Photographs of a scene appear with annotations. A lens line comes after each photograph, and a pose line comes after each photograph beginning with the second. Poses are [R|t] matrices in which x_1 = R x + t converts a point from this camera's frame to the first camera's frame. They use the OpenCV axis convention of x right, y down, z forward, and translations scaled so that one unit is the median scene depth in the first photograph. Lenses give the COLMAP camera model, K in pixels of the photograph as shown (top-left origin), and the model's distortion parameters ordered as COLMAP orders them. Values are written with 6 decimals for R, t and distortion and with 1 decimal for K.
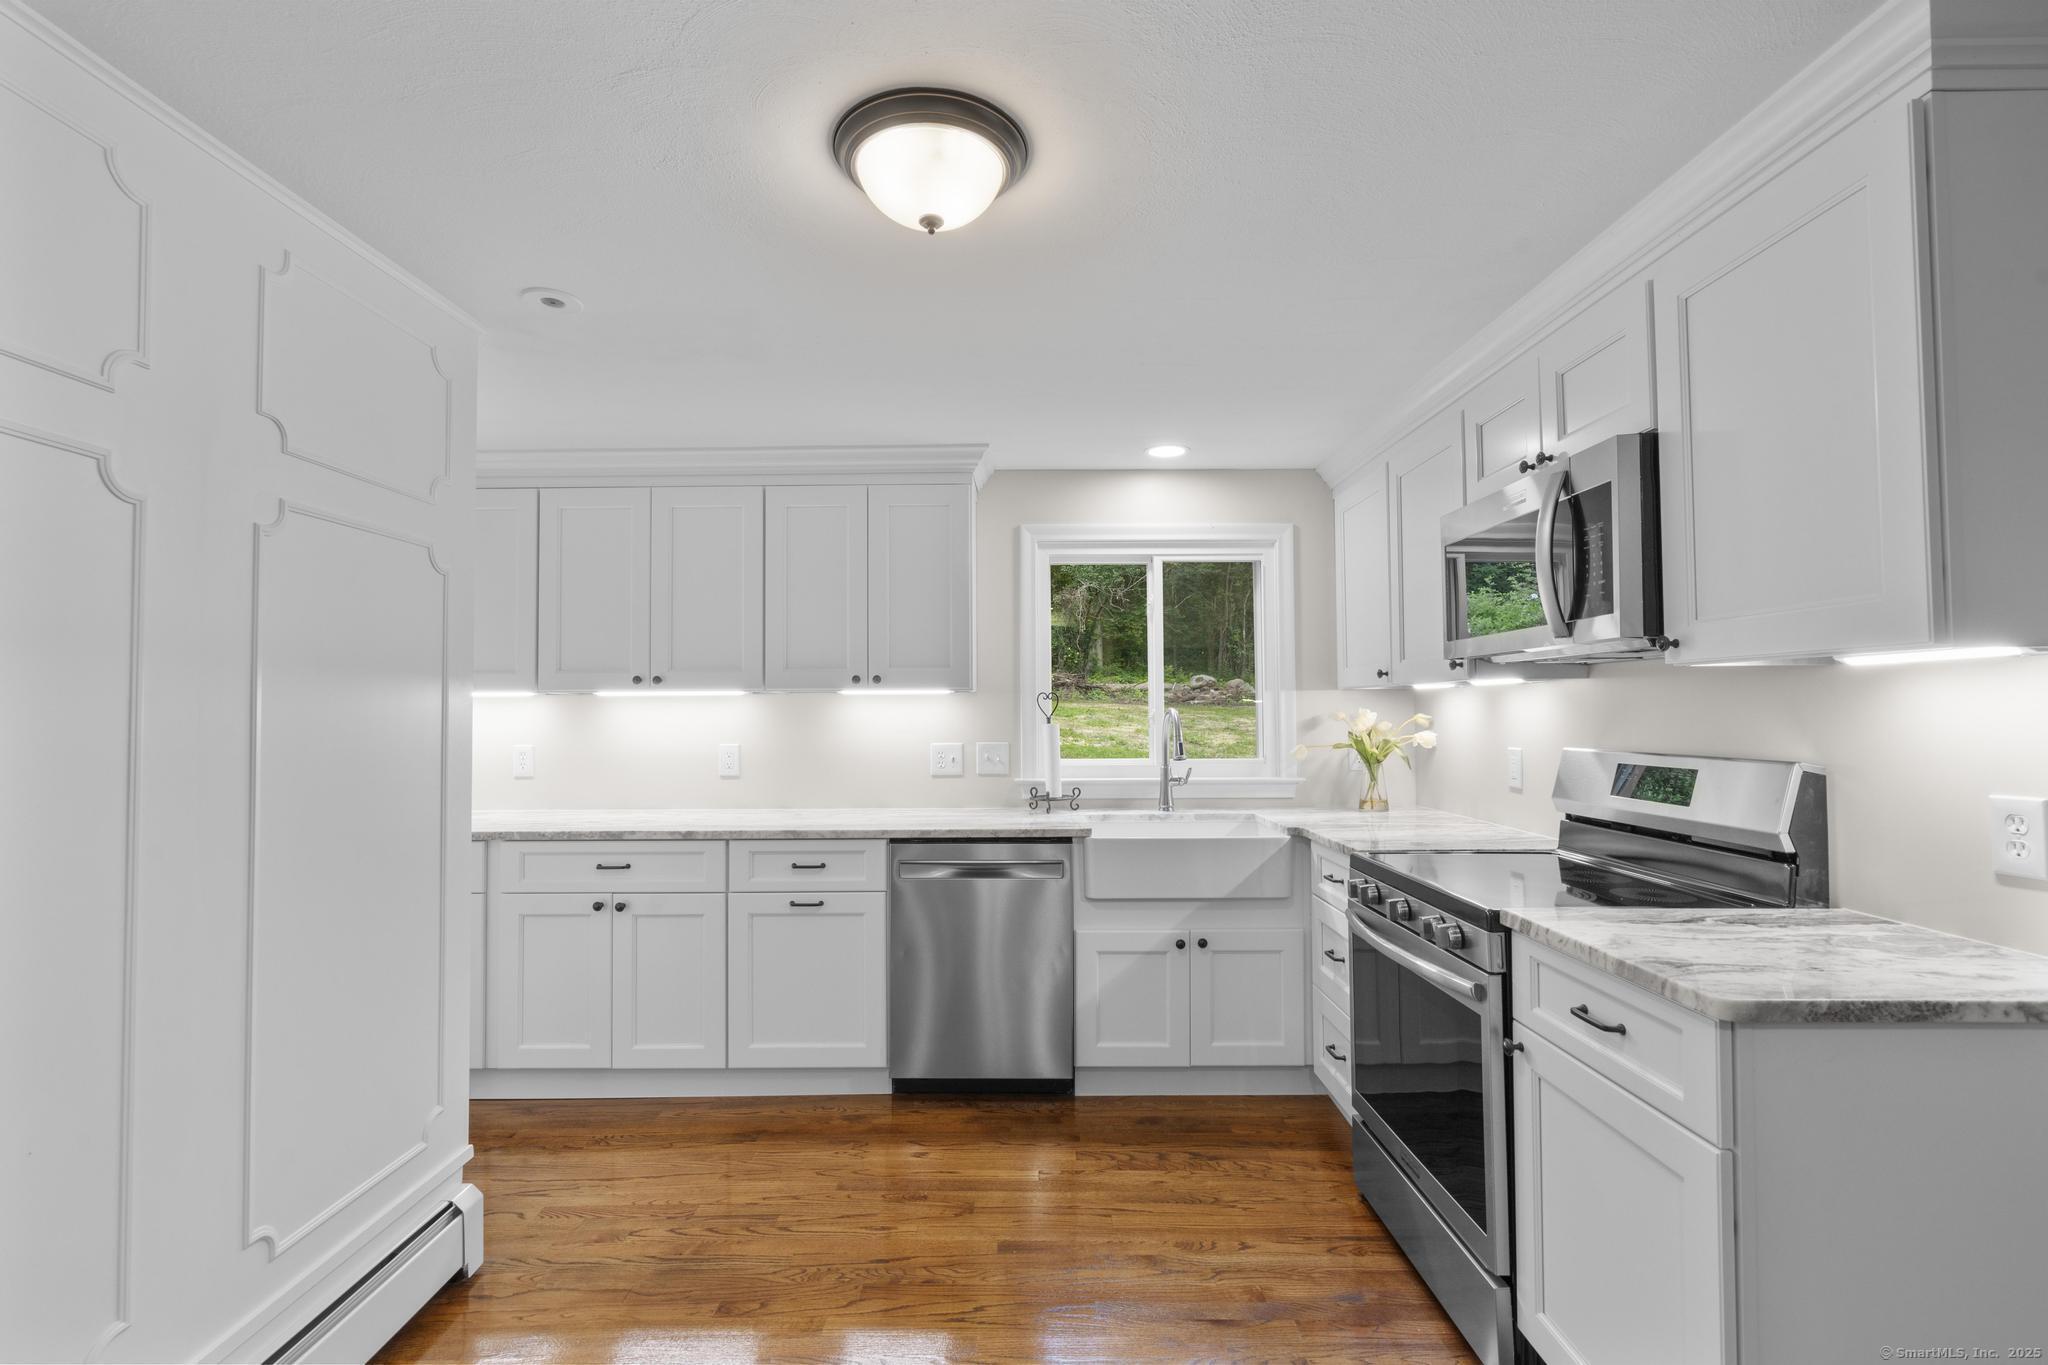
lens RADIAL K [[917.1, 0, 1017.9], [0, 917.1, 685.4], [0, 0, 1]] dist [-0.005492, 0.003267]
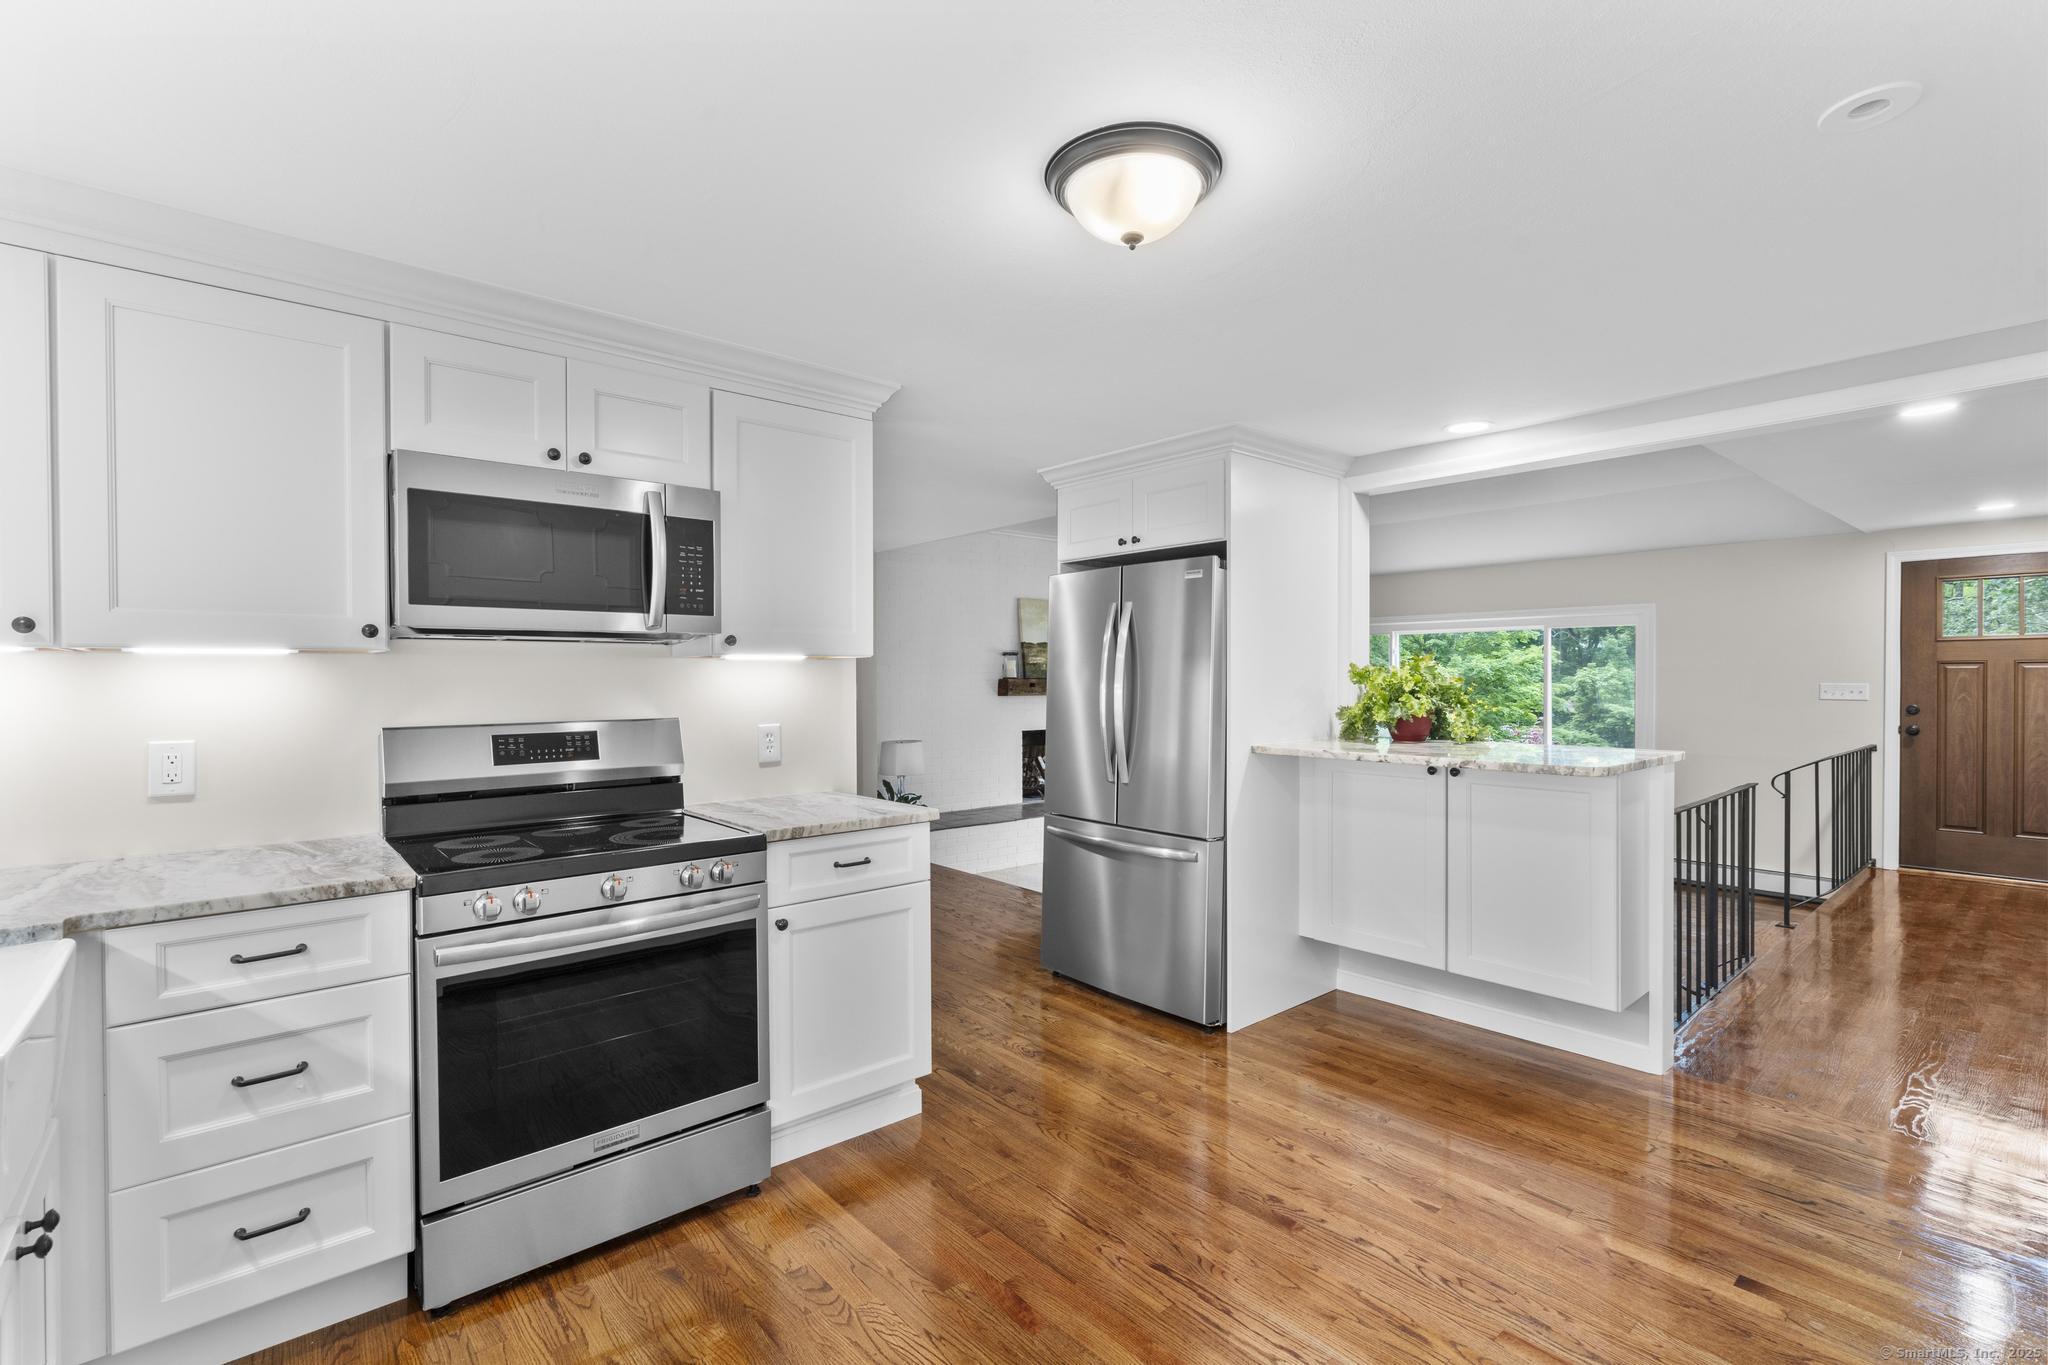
lens RADIAL K [[917.1, 0, 1007.7], [0, 917.1, 681.9], [0, 0, 1]] dist [-0.005492, 0.003267]
pose [[-0.646961, 0.004902, 0.762507, -0.442727], [-0.013415, 0.999751, -0.017809, 0.026369], [-0.762405, -0.021751, -0.646735, 0.971383]]
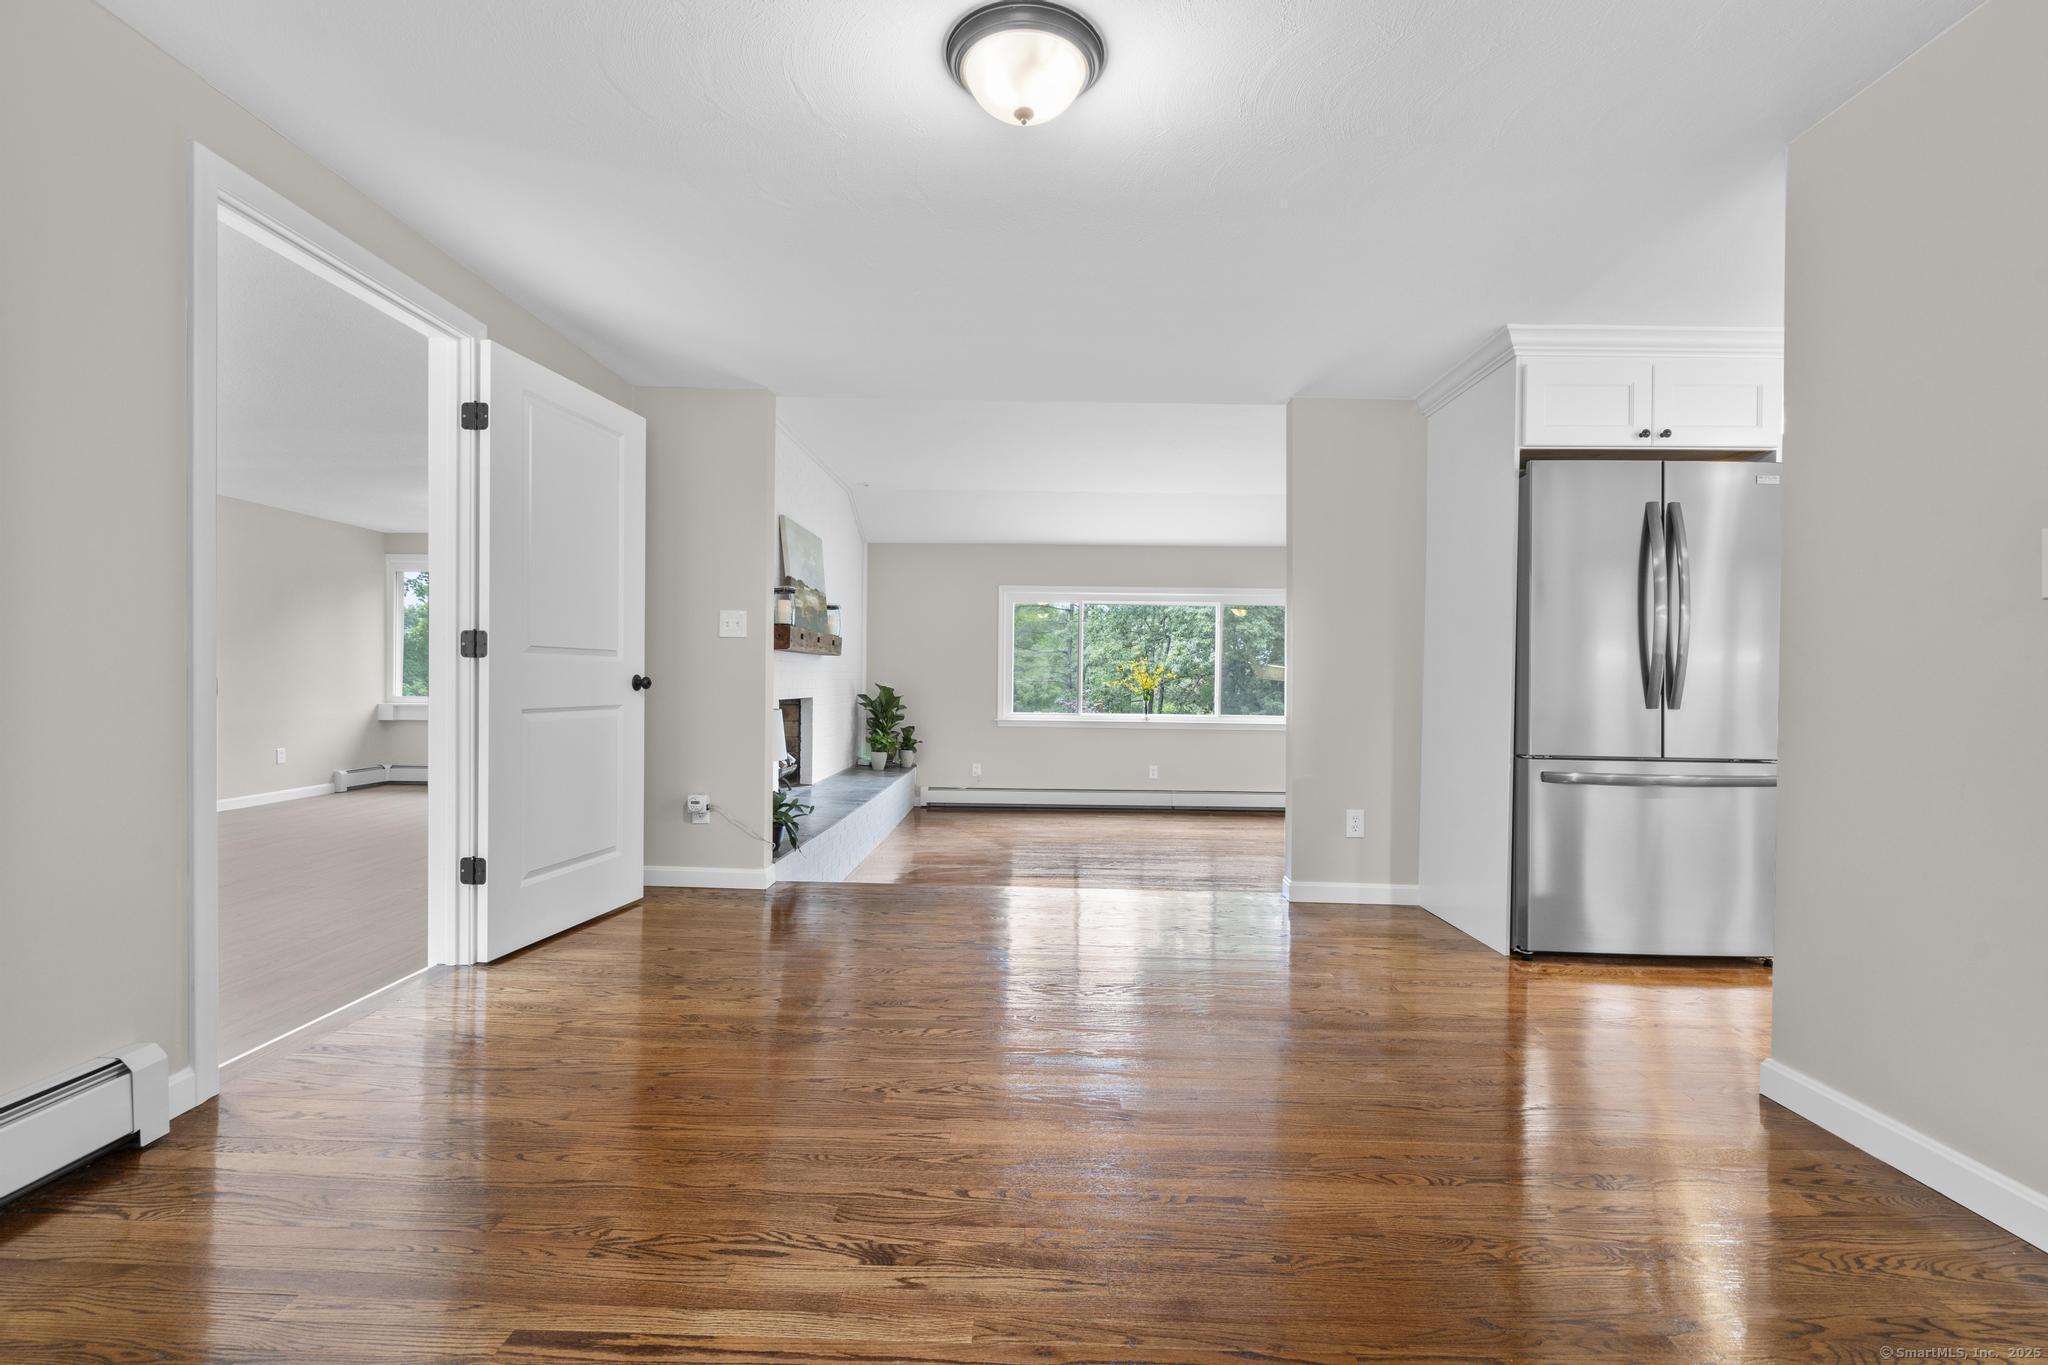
lens RADIAL K [[917.1, 0, 1012.3], [0, 917.1, 680.7], [0, 0, 1]] dist [-0.005492, 0.003267]
pose [[-0.999755, -0.002952, 0.021925, 1.176718], [-0.003552, 0.999619, -0.027368, 0.142160], [-0.021836, -0.027439, -0.999385, 1.137188]]
